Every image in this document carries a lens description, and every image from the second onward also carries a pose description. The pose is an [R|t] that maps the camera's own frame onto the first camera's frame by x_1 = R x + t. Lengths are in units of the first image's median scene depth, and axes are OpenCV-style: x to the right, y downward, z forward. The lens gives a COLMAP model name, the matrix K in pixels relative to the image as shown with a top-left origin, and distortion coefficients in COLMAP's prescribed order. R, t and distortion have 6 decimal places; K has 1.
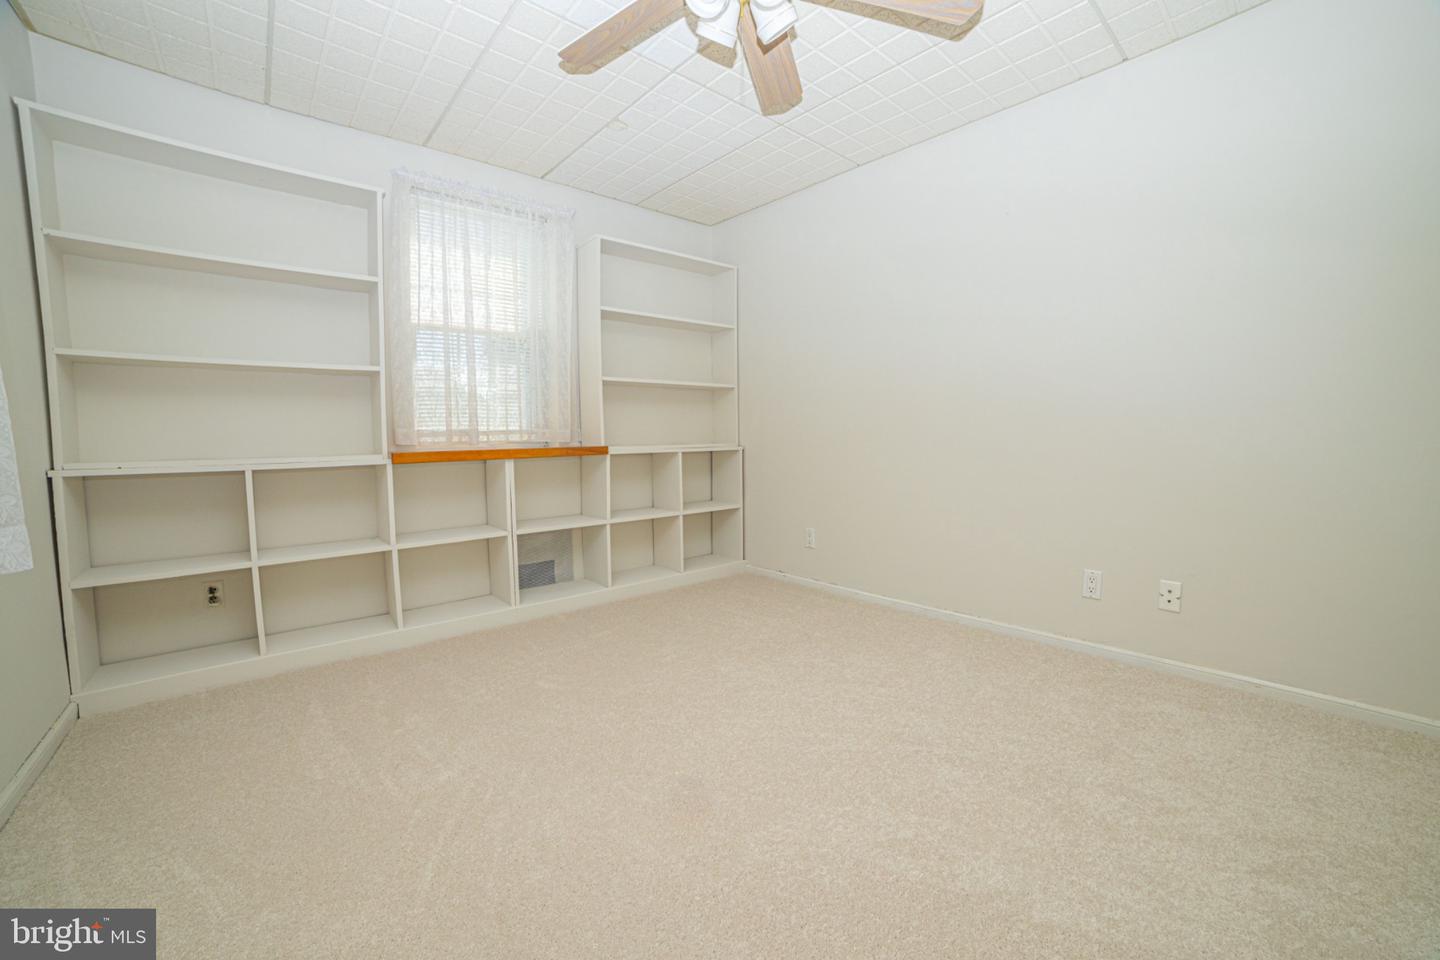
lens RADIAL K [[575.1, 0, 727.2], [0, 575.1, 475.0], [0, 0, 1]] dist [-0.111130, 0.038494]
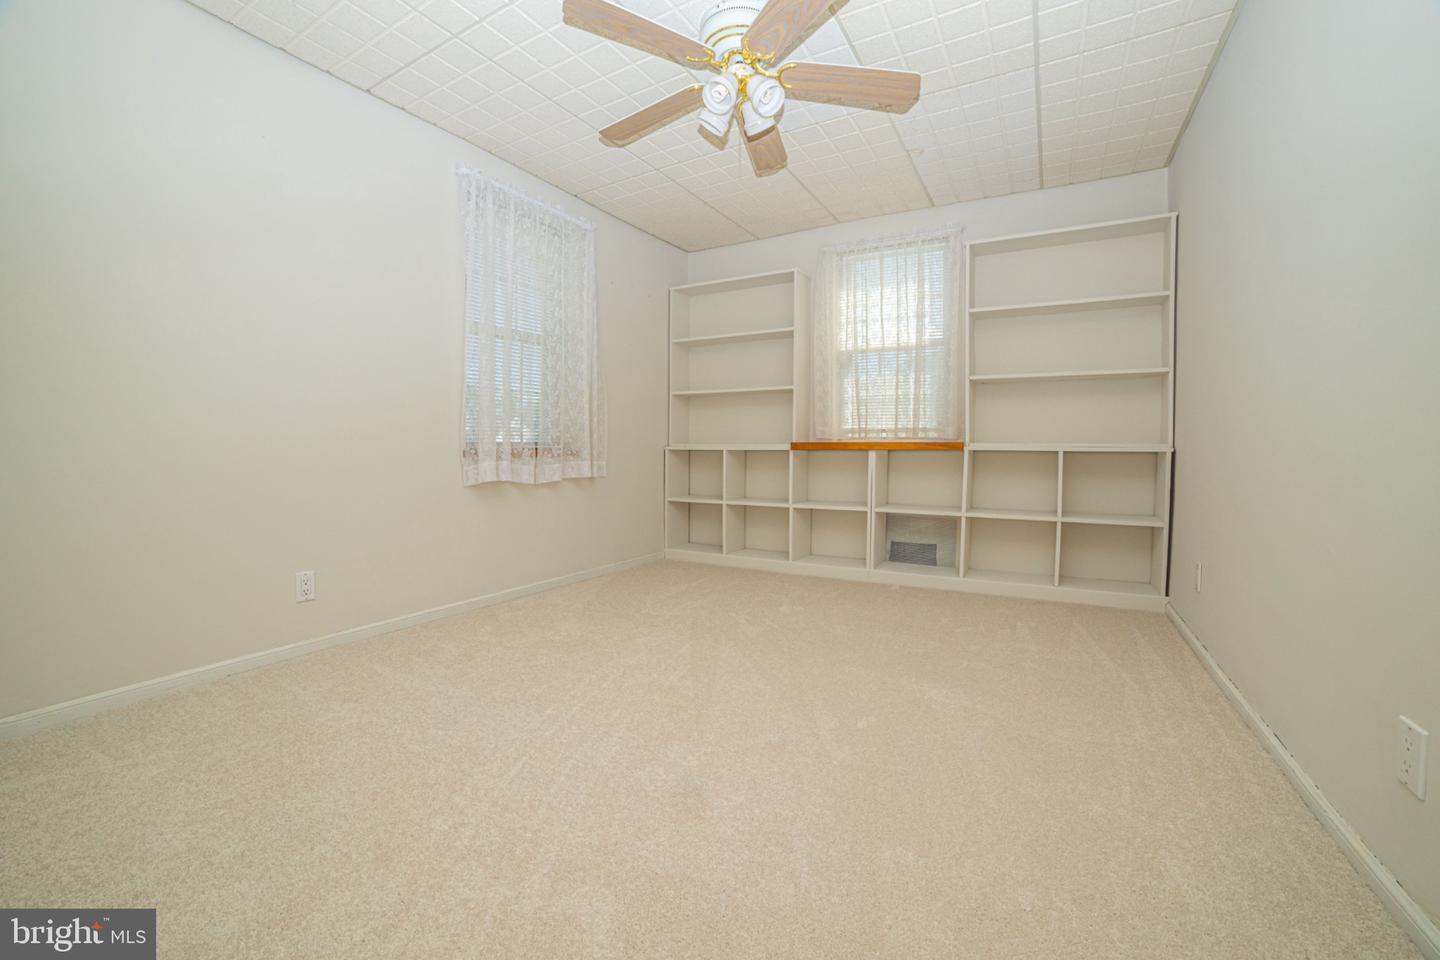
lens RADIAL K [[575.1, 0, 727.2], [0, 575.1, 475.0], [0, 0, 1]] dist [-0.111130, 0.038494]
pose [[0.310134, 0.071767, -0.947980, 0.680010], [-0.064446, 0.996440, 0.054352, -0.022413], [0.948506, 0.044237, 0.313655, 0.277218]]
